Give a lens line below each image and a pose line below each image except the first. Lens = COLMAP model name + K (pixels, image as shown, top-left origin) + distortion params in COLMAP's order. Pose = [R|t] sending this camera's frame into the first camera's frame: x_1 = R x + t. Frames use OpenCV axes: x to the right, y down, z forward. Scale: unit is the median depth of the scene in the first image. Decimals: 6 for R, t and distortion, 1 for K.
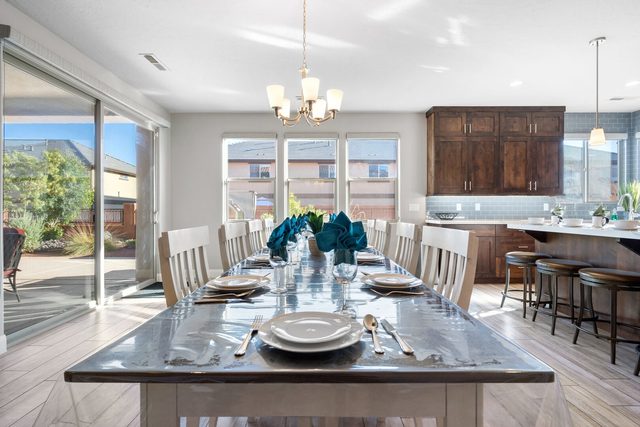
lens RADIAL K [[306.7, 0, 320.6], [0, 306.7, 211.3], [0, 0, 1]] dist [-0.003263, -0.000927]
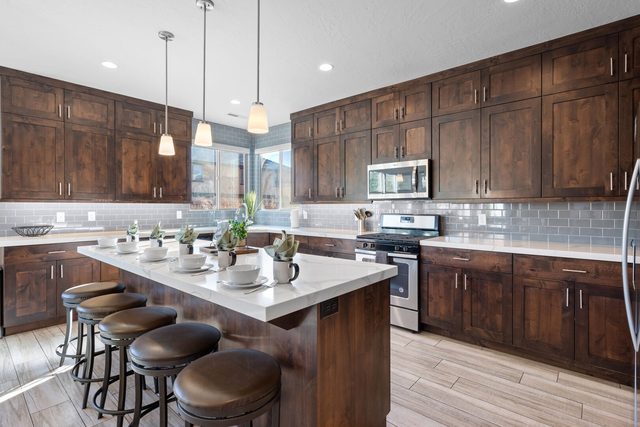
lens RADIAL K [[306.7, 0, 320.9], [0, 306.7, 213.2], [0, 0, 1]] dist [-0.003263, -0.000927]
pose [[0.667371, -0.012398, 0.744622, 0.340163], [-0.003836, 0.999791, 0.020085, -0.042148], [-0.744715, -0.016261, 0.667184, 0.044439]]
